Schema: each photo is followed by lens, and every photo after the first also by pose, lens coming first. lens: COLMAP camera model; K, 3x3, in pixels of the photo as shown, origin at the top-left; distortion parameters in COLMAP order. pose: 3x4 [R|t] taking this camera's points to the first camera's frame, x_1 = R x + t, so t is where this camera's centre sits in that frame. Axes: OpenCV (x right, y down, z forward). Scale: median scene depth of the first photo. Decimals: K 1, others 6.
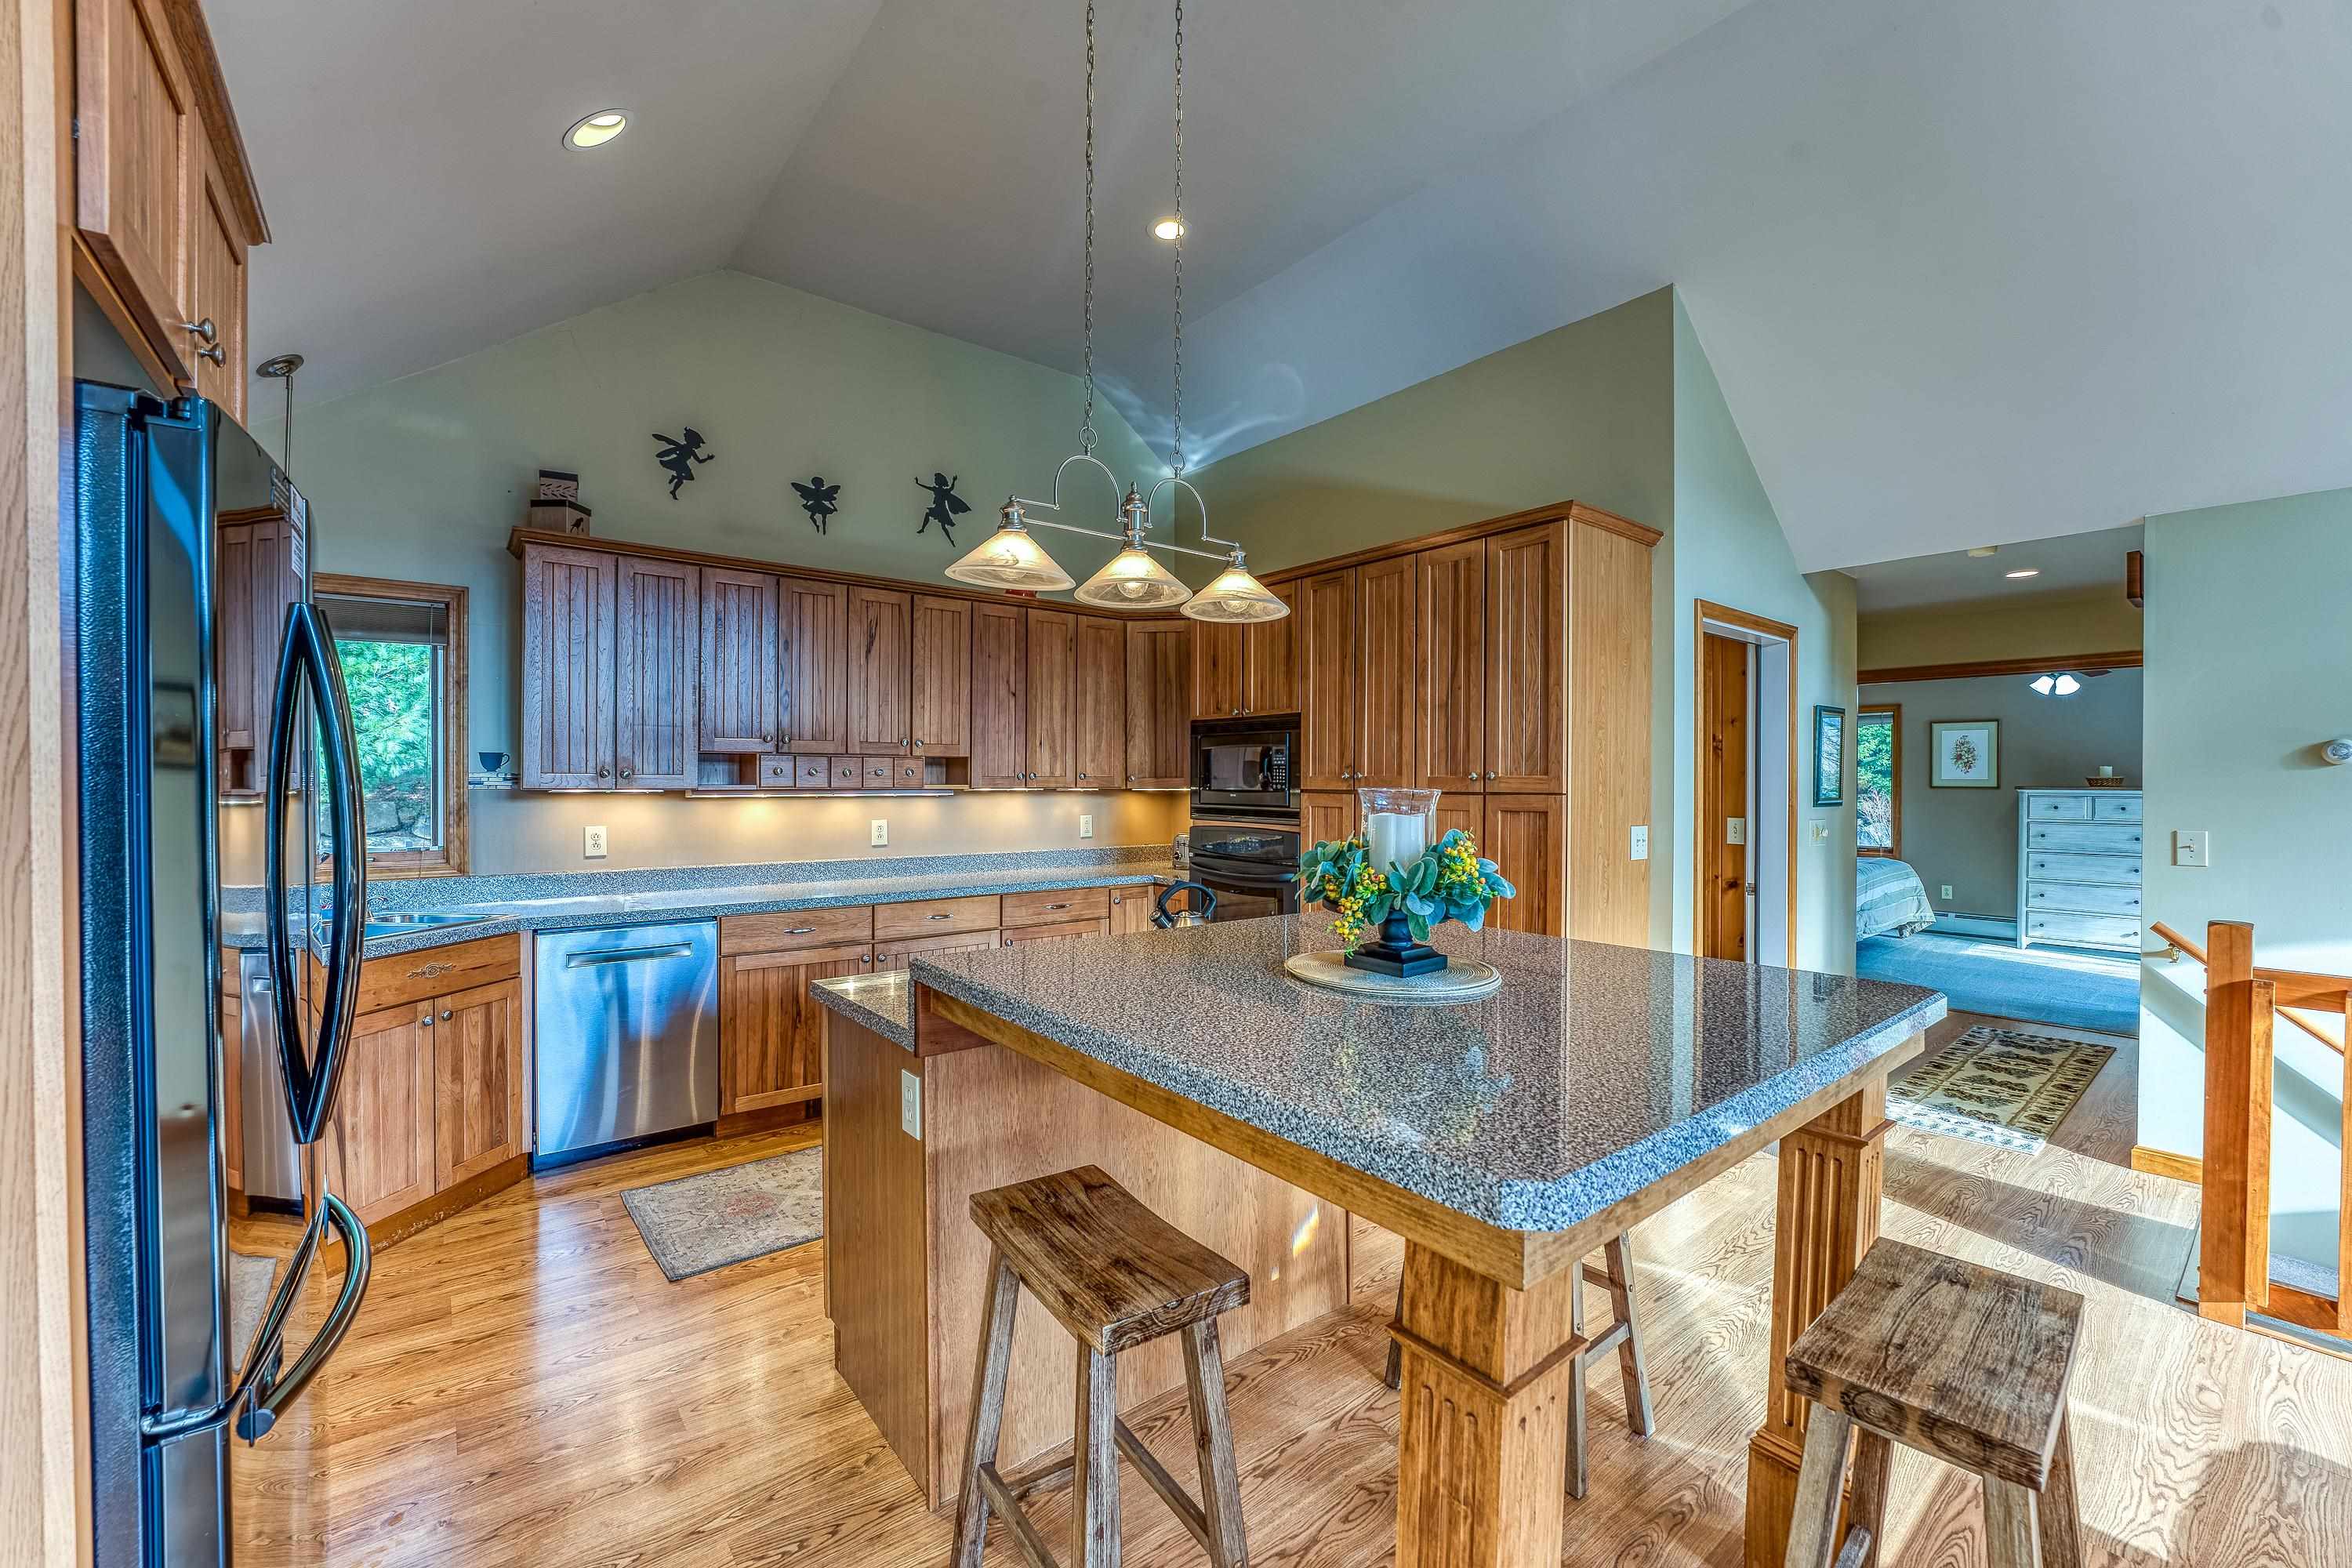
lens RADIAL K [[949.7, 0, 1176.0], [0, 949.7, 784.0], [0, 0, 1]] dist [-0.019207, 0.000149]
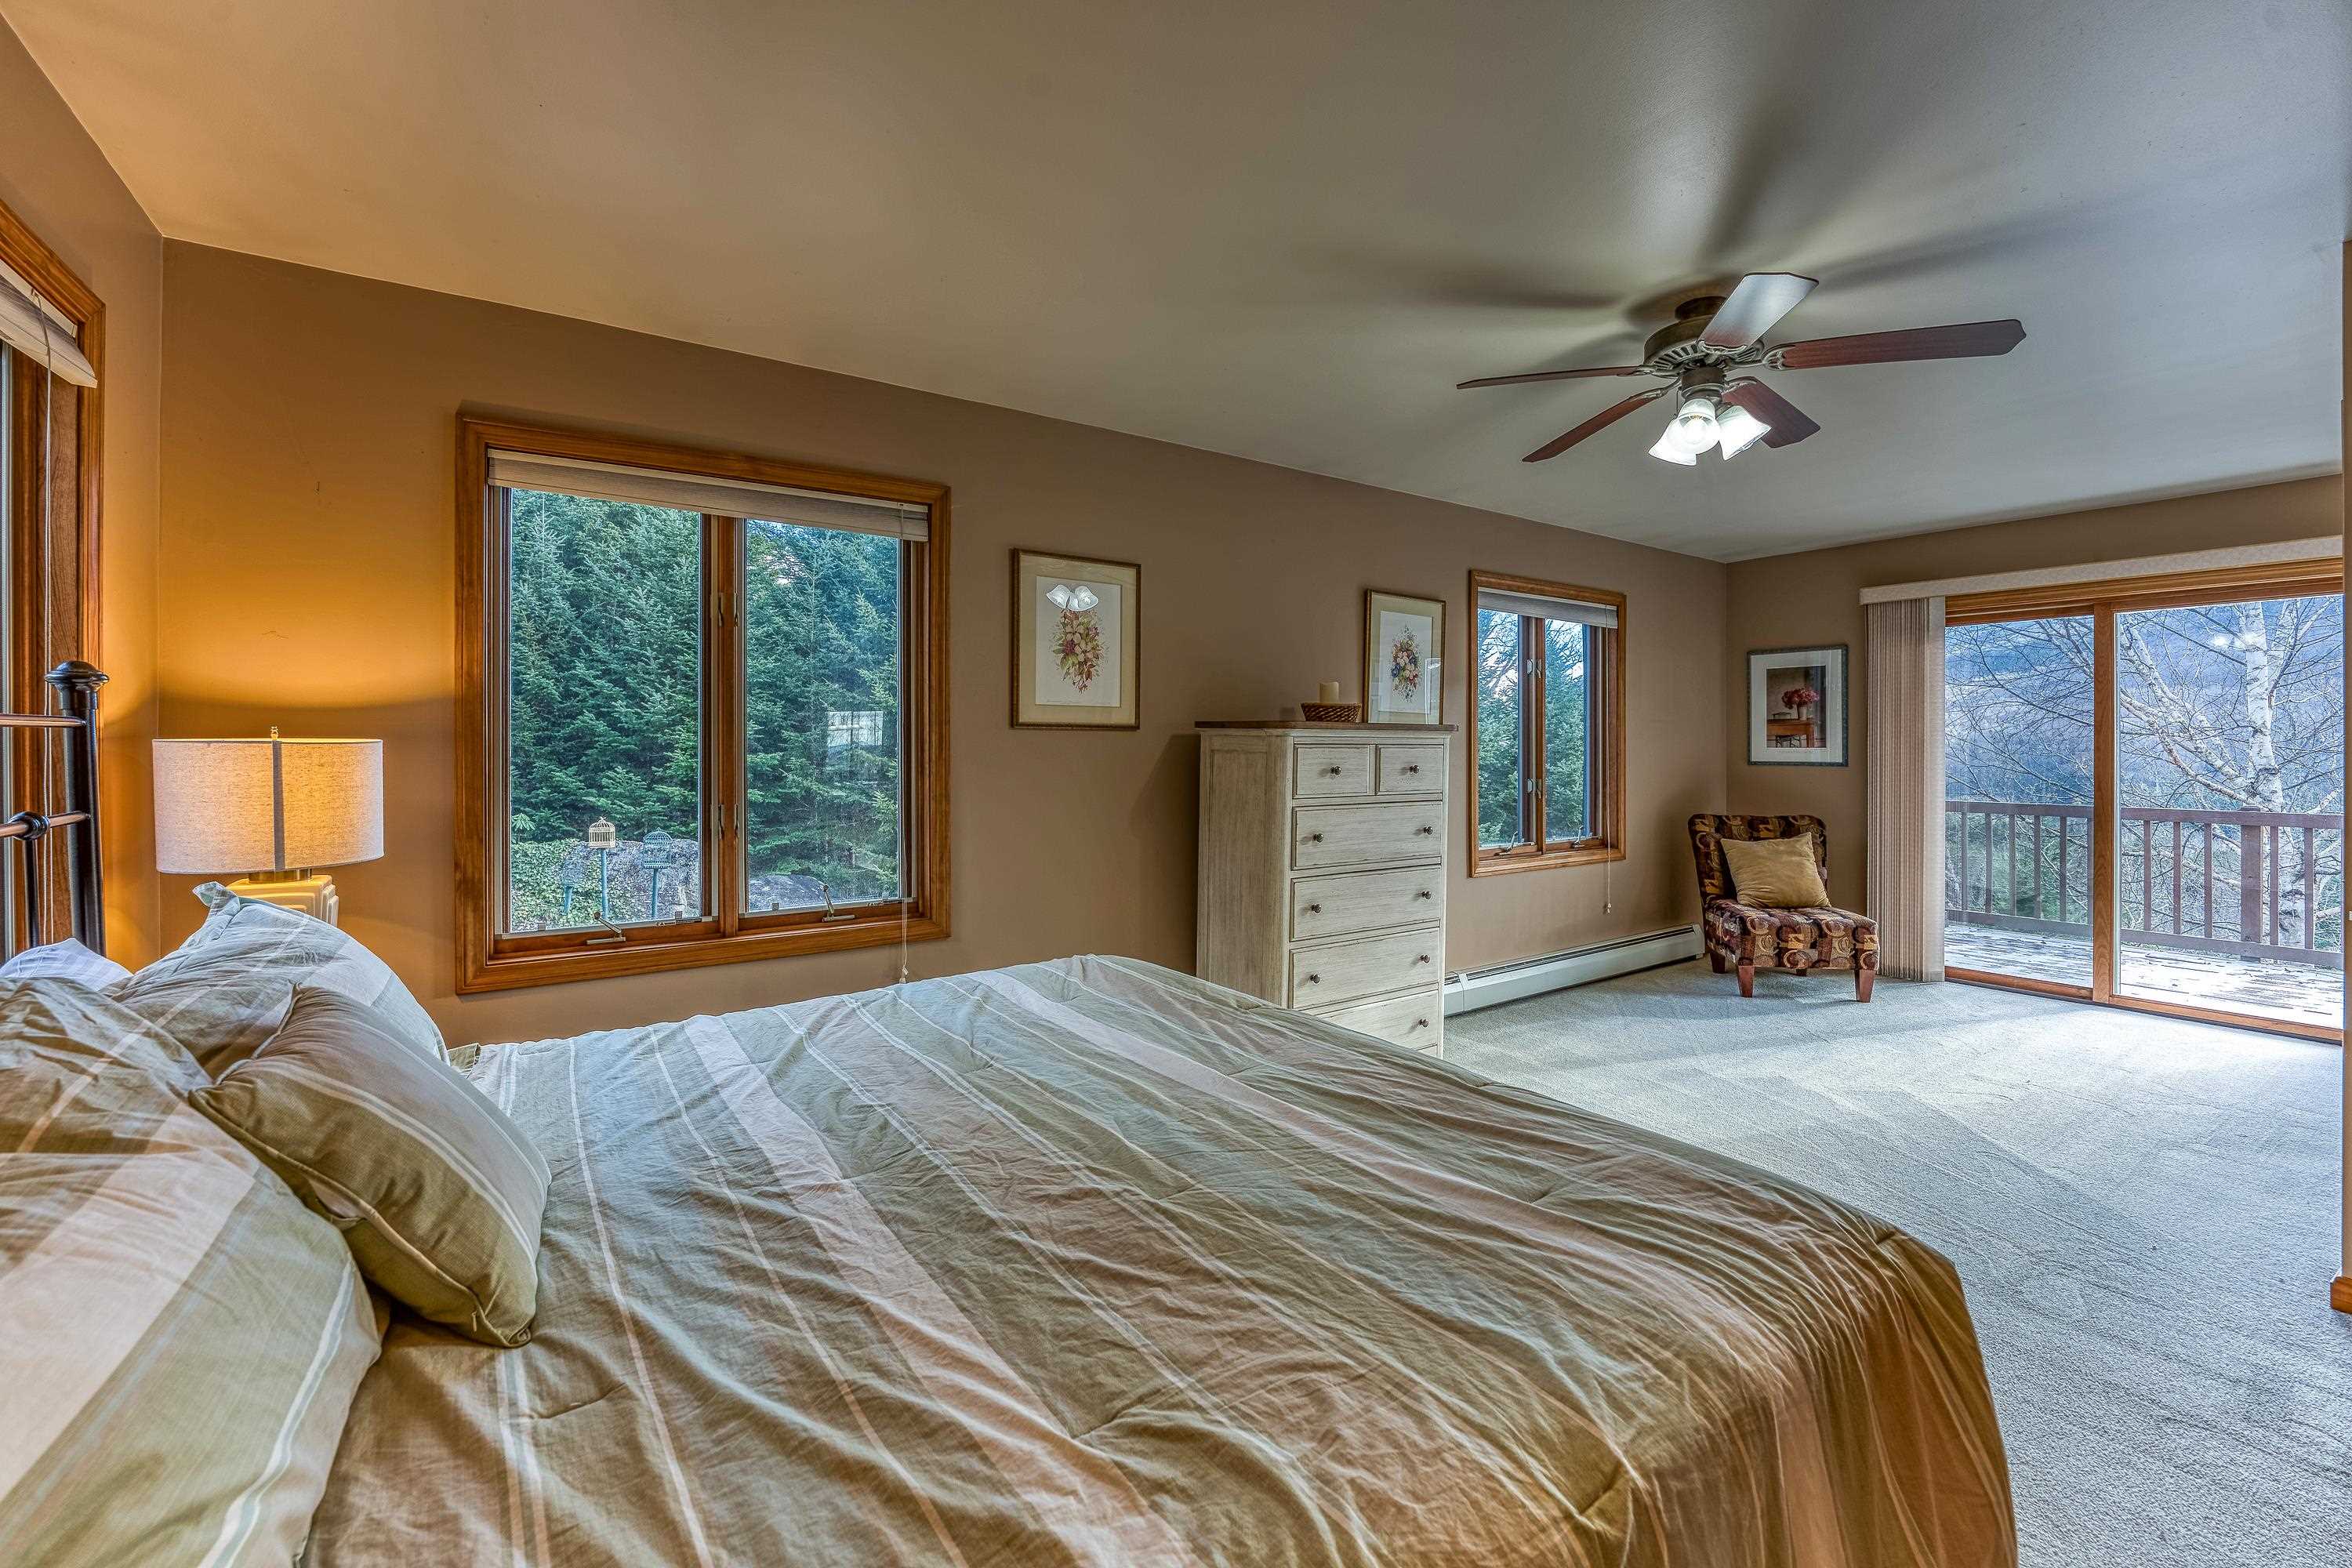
lens RADIAL K [[975.3, 0, 1174.3], [0, 975.3, 748.4], [0, 0, 1]] dist [-0.013932, -0.000036]
pose [[0.066359, -0.005719, 0.997779, 0.873694], [0.005506, 0.999970, 0.005365, 0.021899], [-0.997781, 0.005137, 0.066388, 1.875360]]
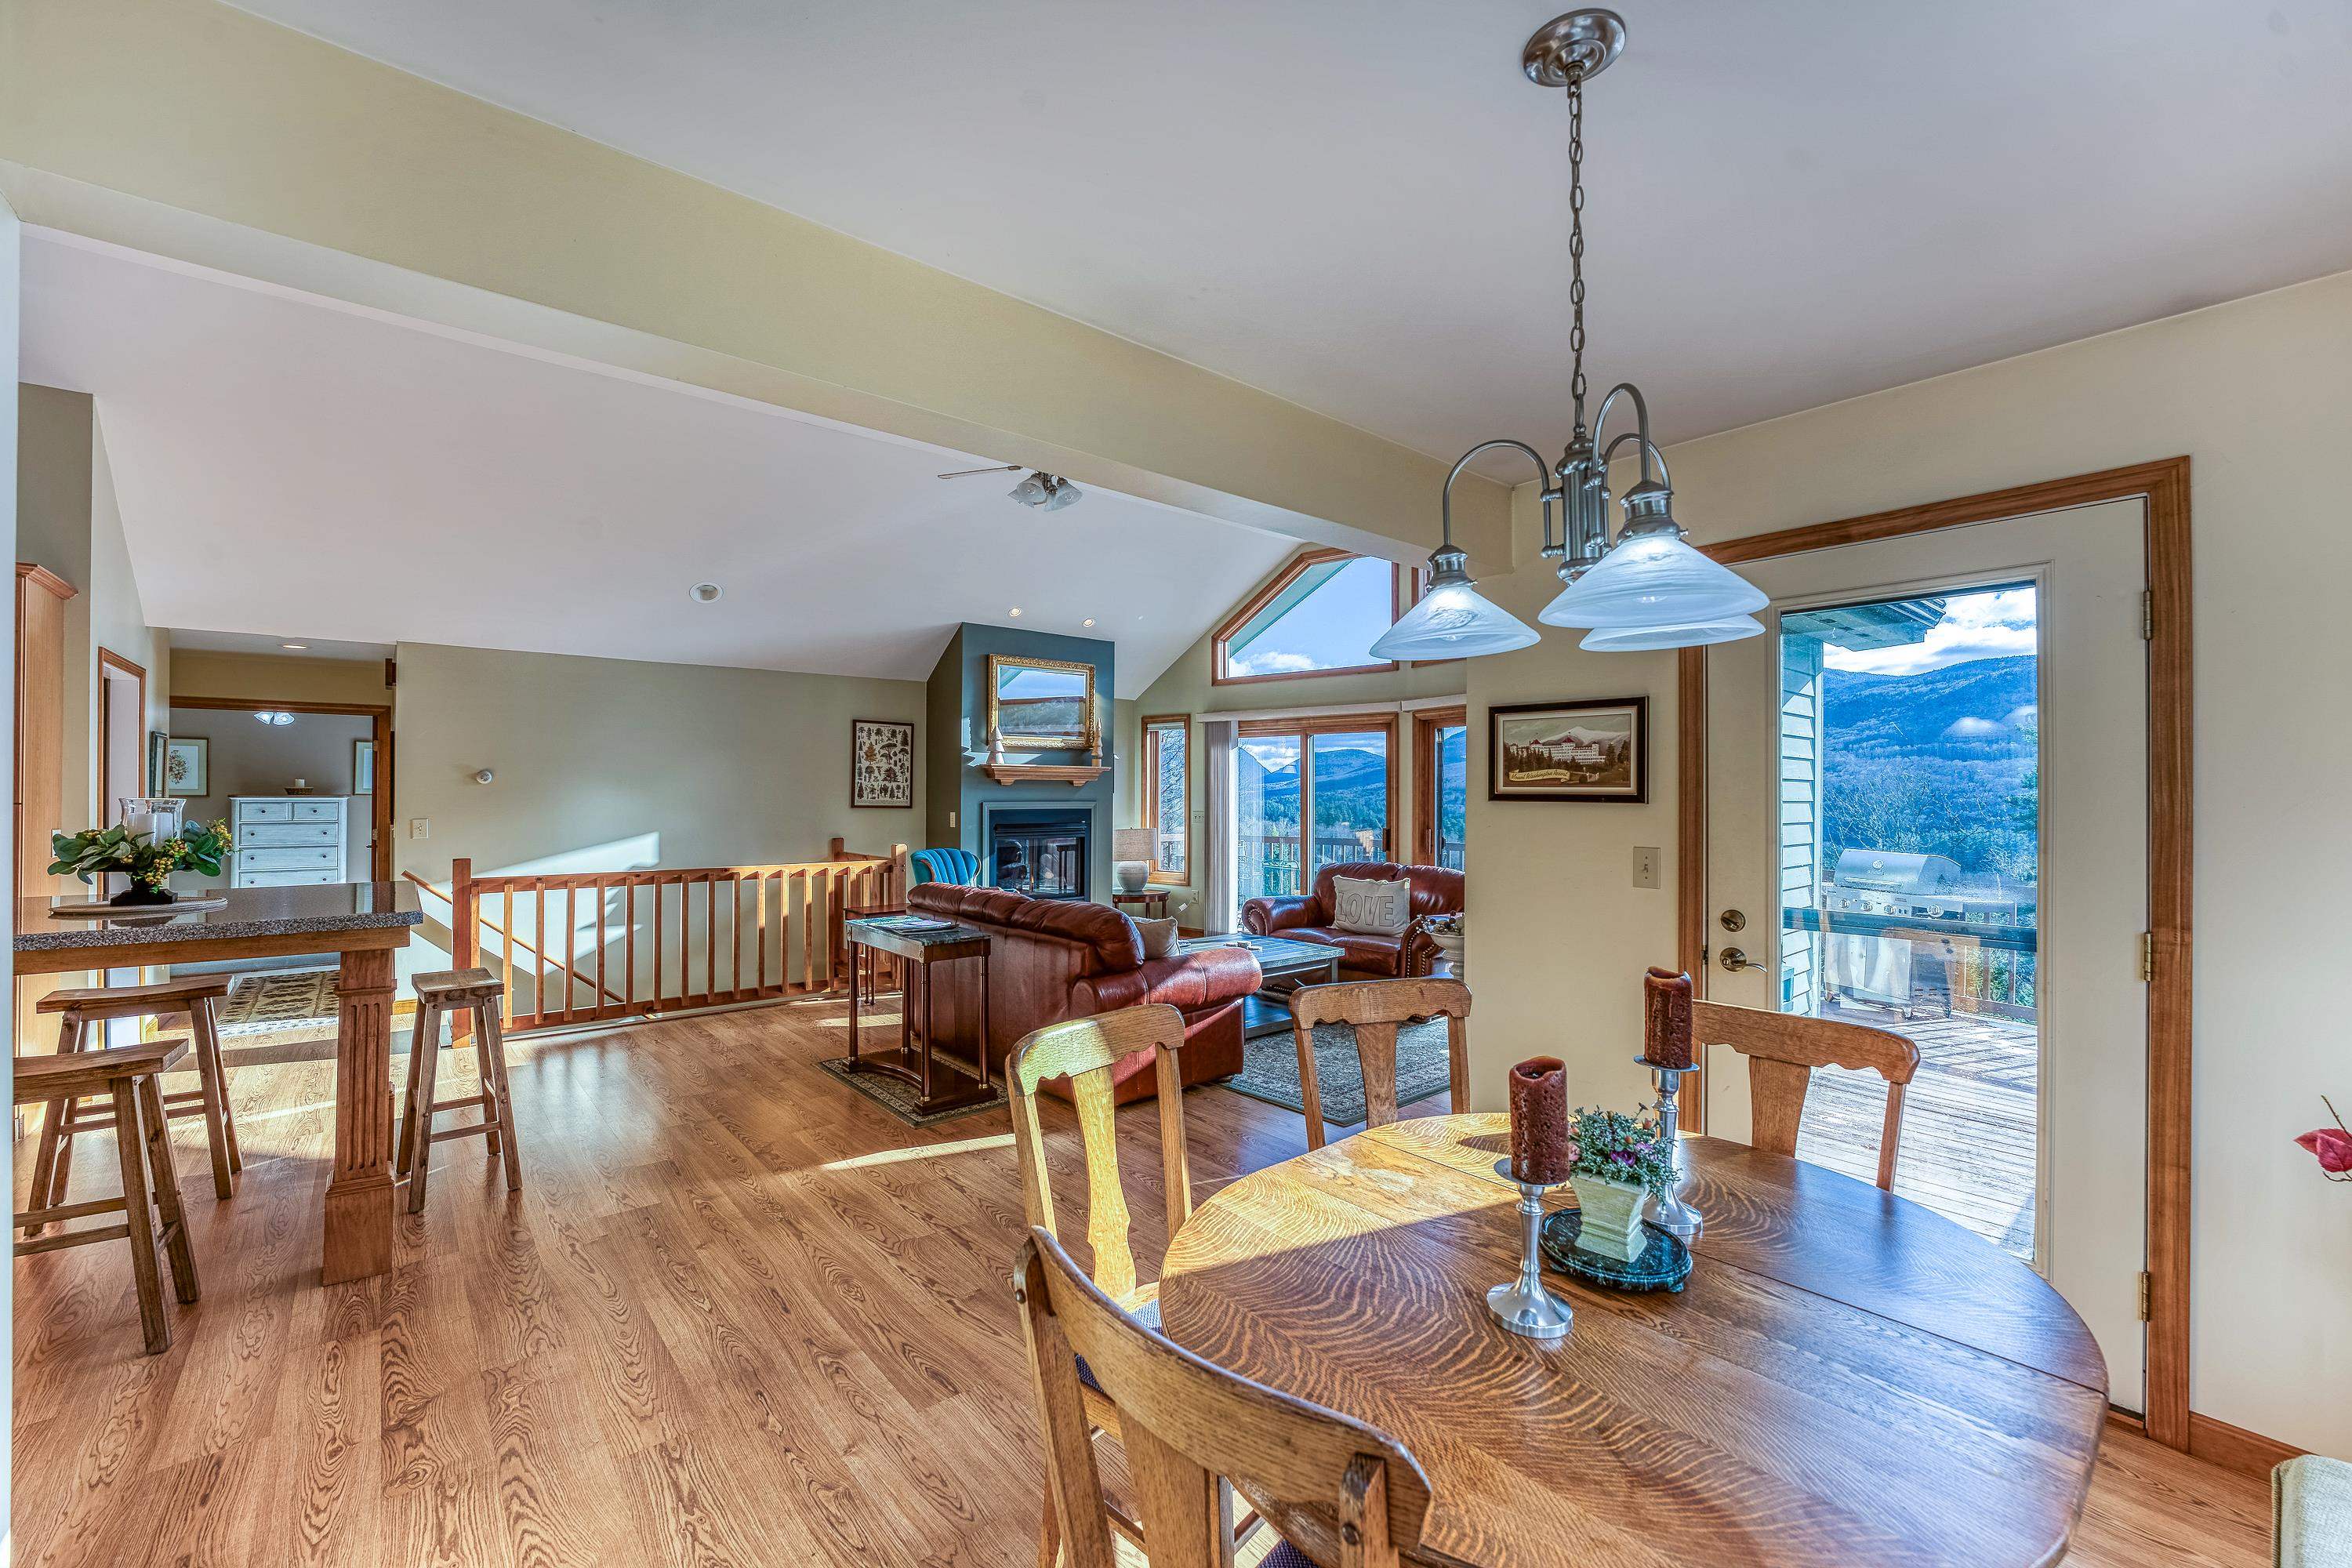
lens RADIAL K [[943.1, 0, 1176.0], [0, 943.1, 784.0], [0, 0, 1]] dist [-0.019537, -0.000190]
pose [[-0.033232, 0.006095, 0.999429, -0.604158], [0.002864, 0.999978, -0.006003, -0.002174], [-0.999444, 0.002663, -0.033249, -0.323760]]
